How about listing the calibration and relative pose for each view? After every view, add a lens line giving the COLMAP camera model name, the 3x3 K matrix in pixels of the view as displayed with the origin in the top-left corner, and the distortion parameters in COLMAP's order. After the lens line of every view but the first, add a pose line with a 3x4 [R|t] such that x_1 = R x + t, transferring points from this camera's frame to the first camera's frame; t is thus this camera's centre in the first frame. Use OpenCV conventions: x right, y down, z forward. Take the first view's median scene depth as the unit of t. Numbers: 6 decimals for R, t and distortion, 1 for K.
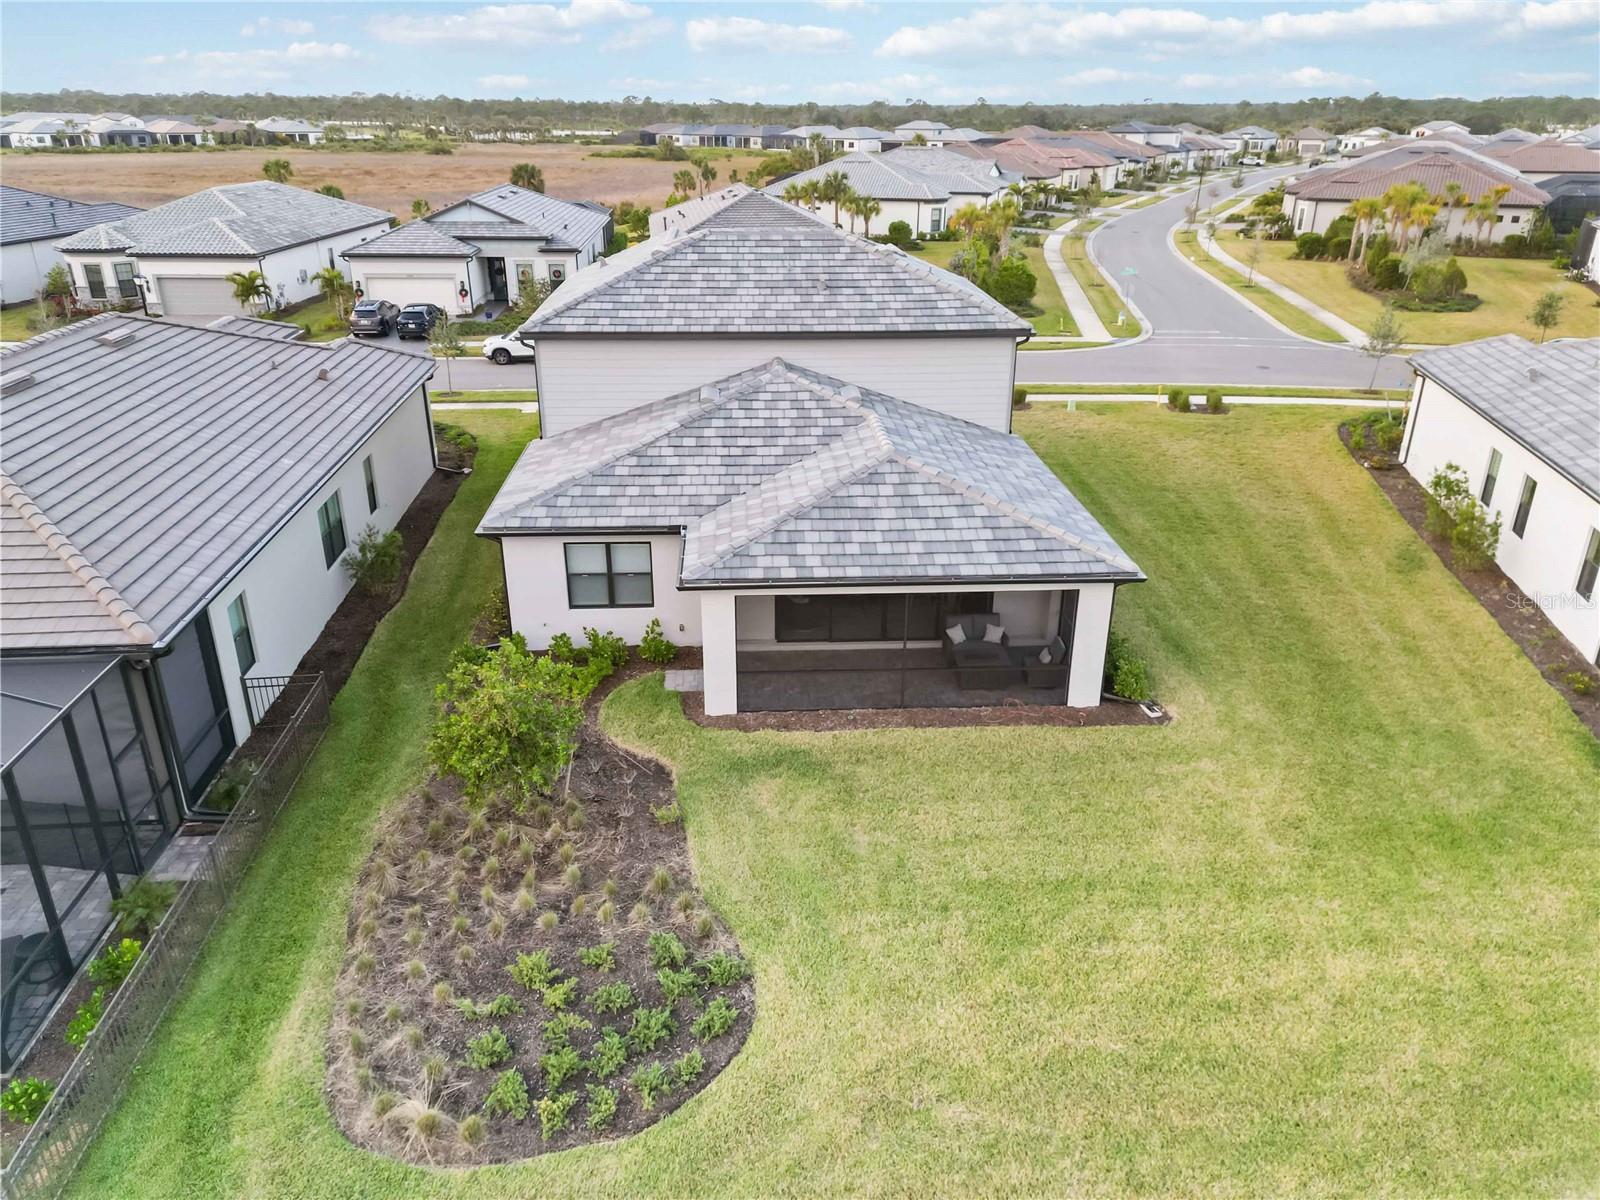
lens RADIAL K [[1141.0, 0, 796.4], [0, 1141.0, 582.6], [0, 0, 1]] dist [0.084593, -0.093609]
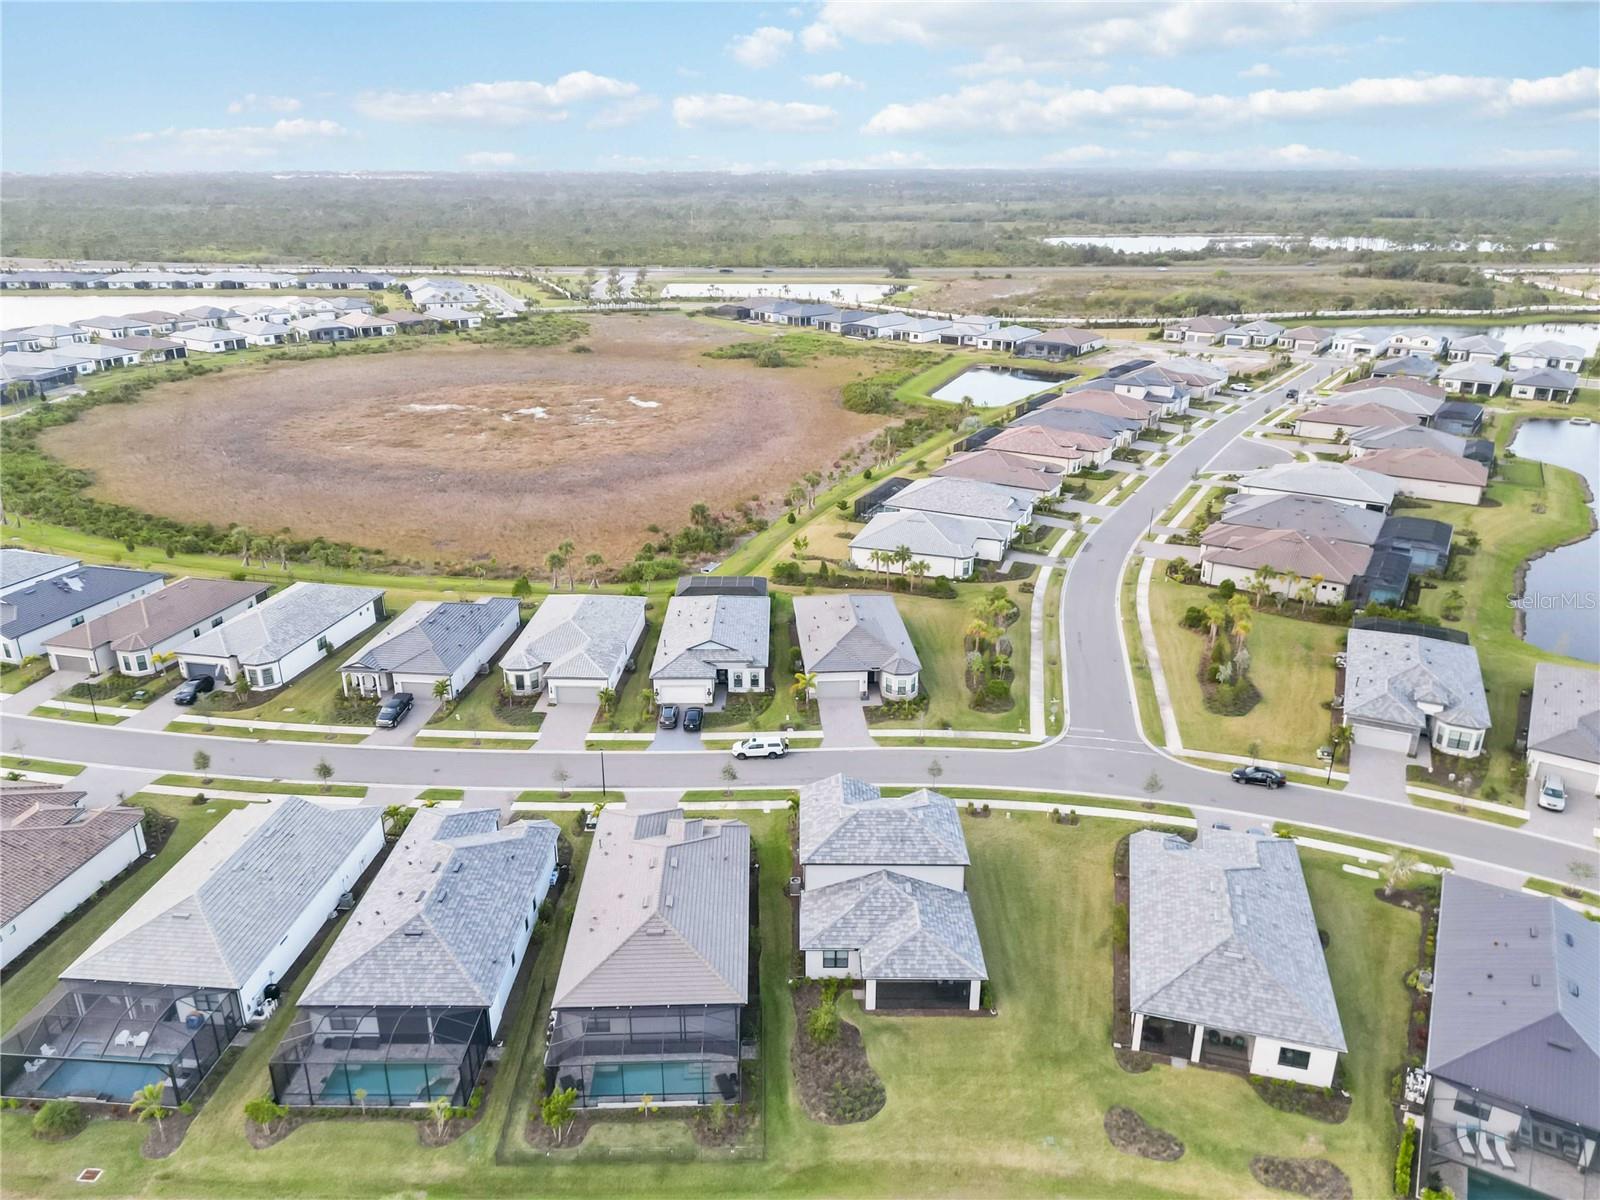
lens RADIAL K [[1141.0, 0, 796.4], [0, 1141.0, 582.6], [0, 0, 1]] dist [0.084593, -0.093609]
pose [[0.998463, 0.016839, -0.052804, -0.131846], [-0.018905, 0.999065, -0.038874, -1.083160], [0.052100, 0.039812, 0.997848, -2.683960]]
